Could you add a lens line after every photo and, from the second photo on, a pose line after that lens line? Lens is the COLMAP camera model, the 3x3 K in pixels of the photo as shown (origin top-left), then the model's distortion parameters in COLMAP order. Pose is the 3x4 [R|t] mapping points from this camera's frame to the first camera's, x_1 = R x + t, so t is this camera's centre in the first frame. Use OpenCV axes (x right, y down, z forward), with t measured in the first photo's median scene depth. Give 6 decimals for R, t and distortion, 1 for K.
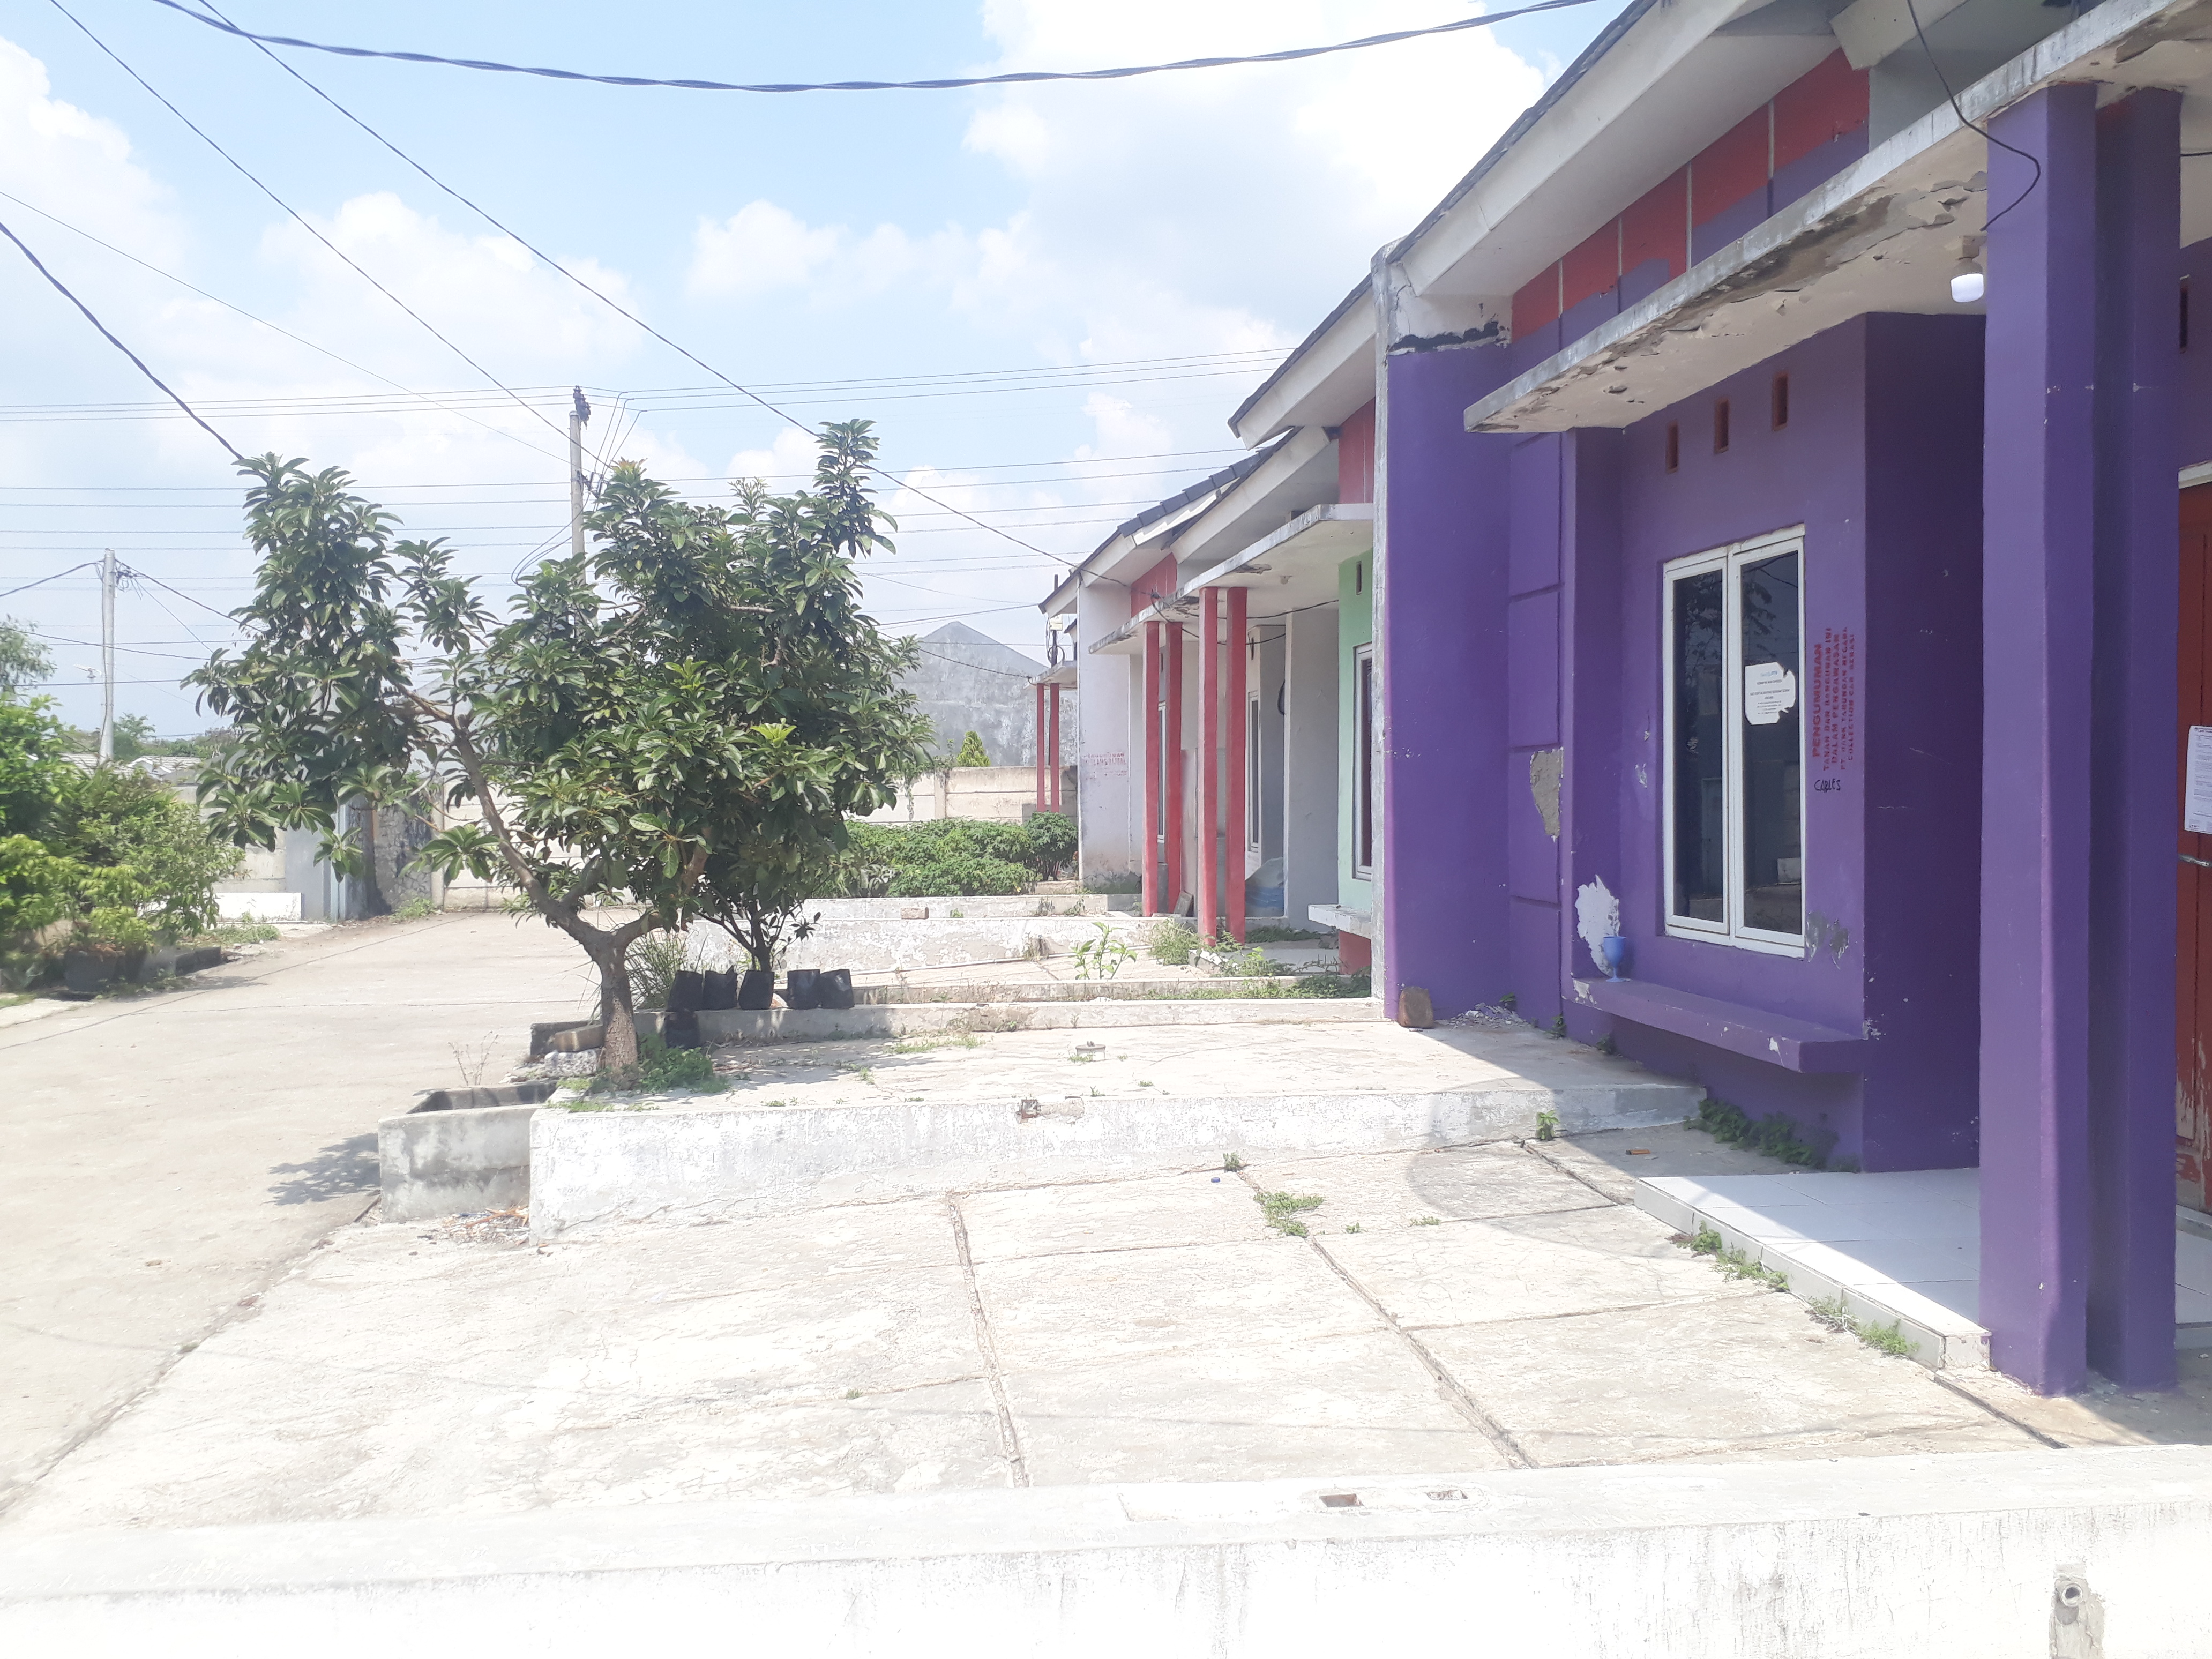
lens RADIAL K [[1829.3, 0, 1106.0], [0, 1829.3, 764.7], [0, 0, 1]] dist [0.009169, 0.007574]
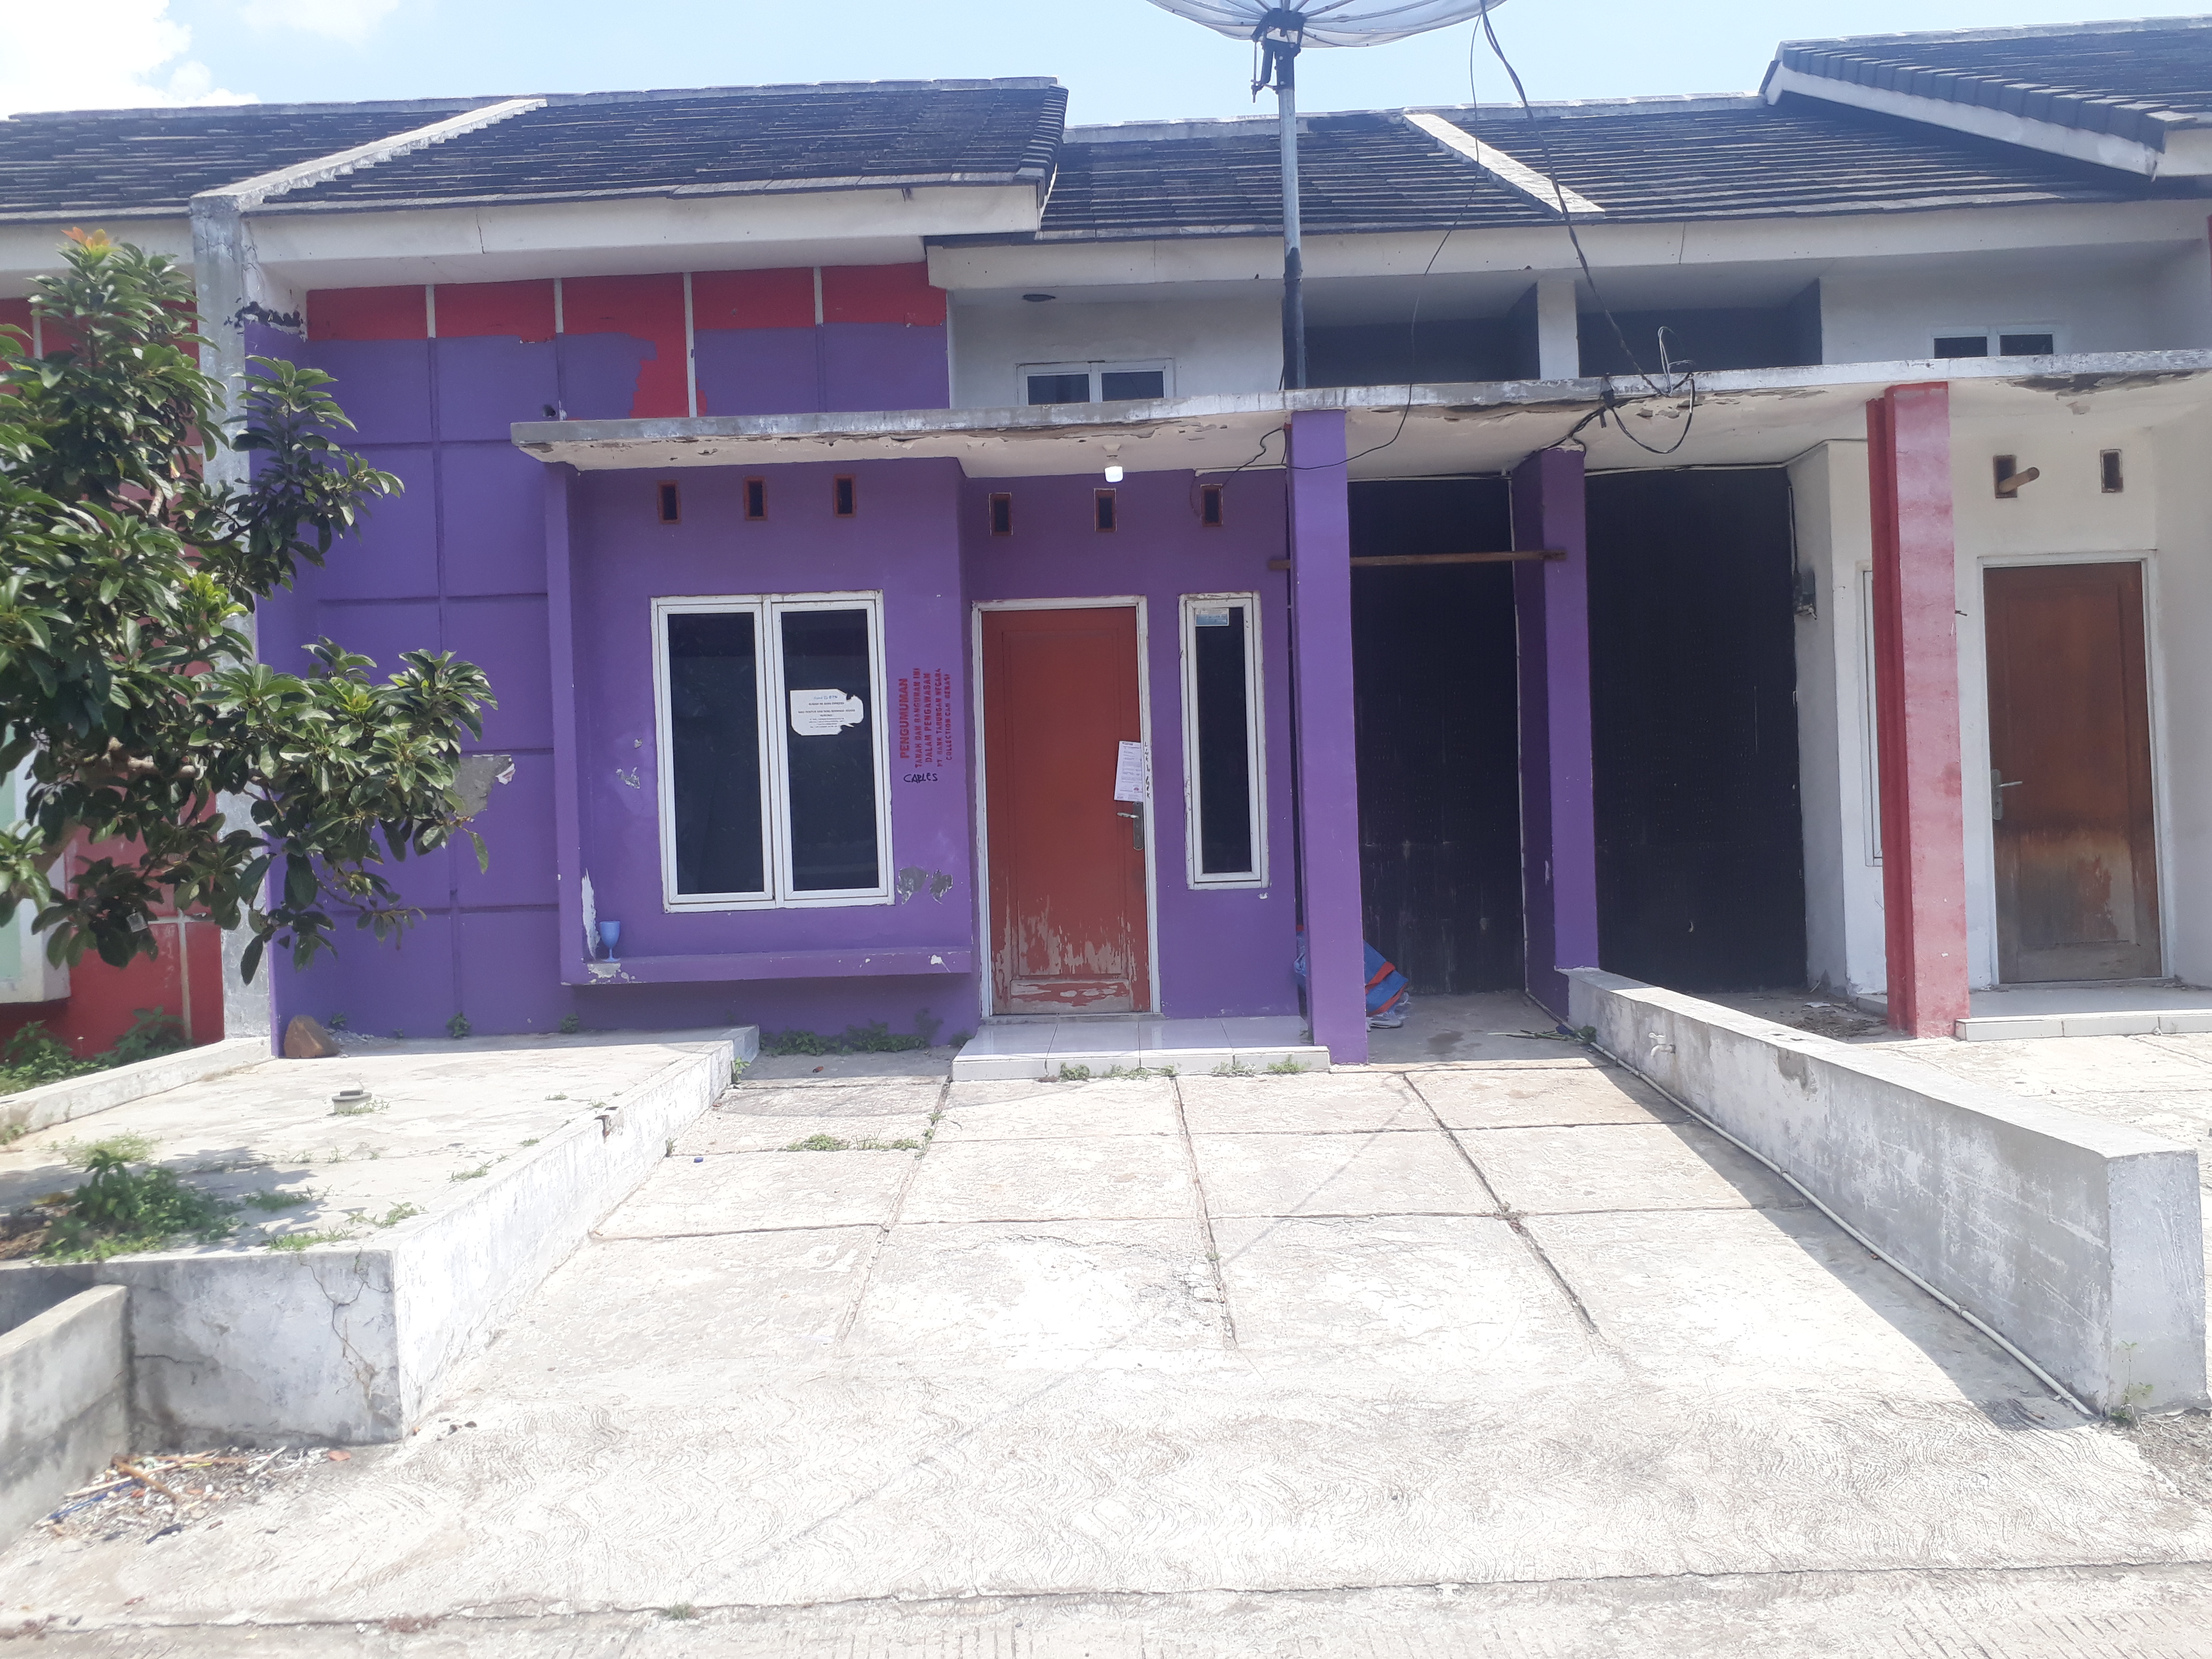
lens RADIAL K [[1755.7, 0, 1109.0], [0, 1755.7, 820.5], [0, 0, 1]] dist [0.030565, -0.006651]
pose [[0.134178, -0.006742, 0.990934, -0.952012], [0.020102, 0.999790, 0.004080, 0.042043], [-0.990753, 0.019373, 0.134285, 0.679789]]
